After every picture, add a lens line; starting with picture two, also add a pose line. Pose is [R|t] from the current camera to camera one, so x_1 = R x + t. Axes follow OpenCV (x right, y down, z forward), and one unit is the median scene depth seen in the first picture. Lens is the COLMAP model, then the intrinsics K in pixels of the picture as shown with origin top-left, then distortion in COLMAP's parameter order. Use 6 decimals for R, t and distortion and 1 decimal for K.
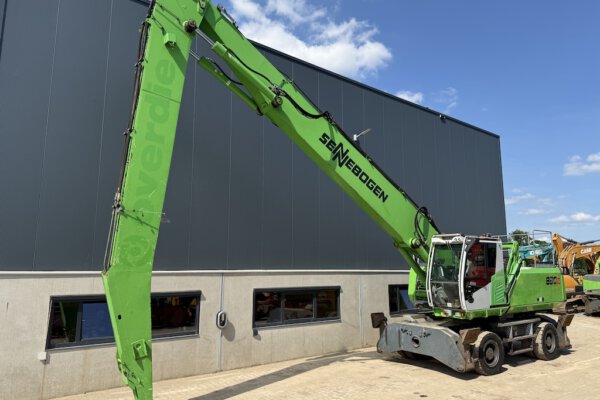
lens RADIAL K [[411.0, 0, 303.7], [0, 411.0, 201.1], [0, 0, 1]] dist [0.082346, -0.106074]
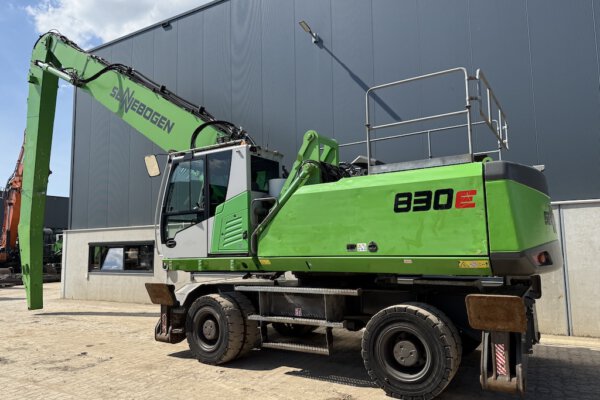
lens RADIAL K [[414.8, 0, 300.0], [0, 414.8, 200.0], [0, 0, 1]] dist [0.078389, -0.098845]
pose [[0.386322, -0.109936, -0.915789, 1.090647], [0.168054, 0.984642, -0.047308, 0.228517], [0.906925, -0.135626, 0.398864, 0.901559]]
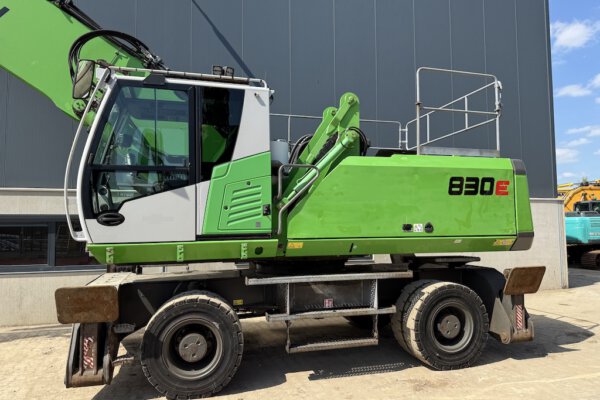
lens RADIAL K [[411.0, 0, 303.7], [0, 411.0, 201.1], [0, 0, 1]] dist [0.082346, -0.106074]
pose [[0.939046, -0.034043, -0.342102, 0.698844], [0.065872, 0.994465, 0.081854, 0.193649], [0.337422, -0.099399, 0.936091, 0.664190]]
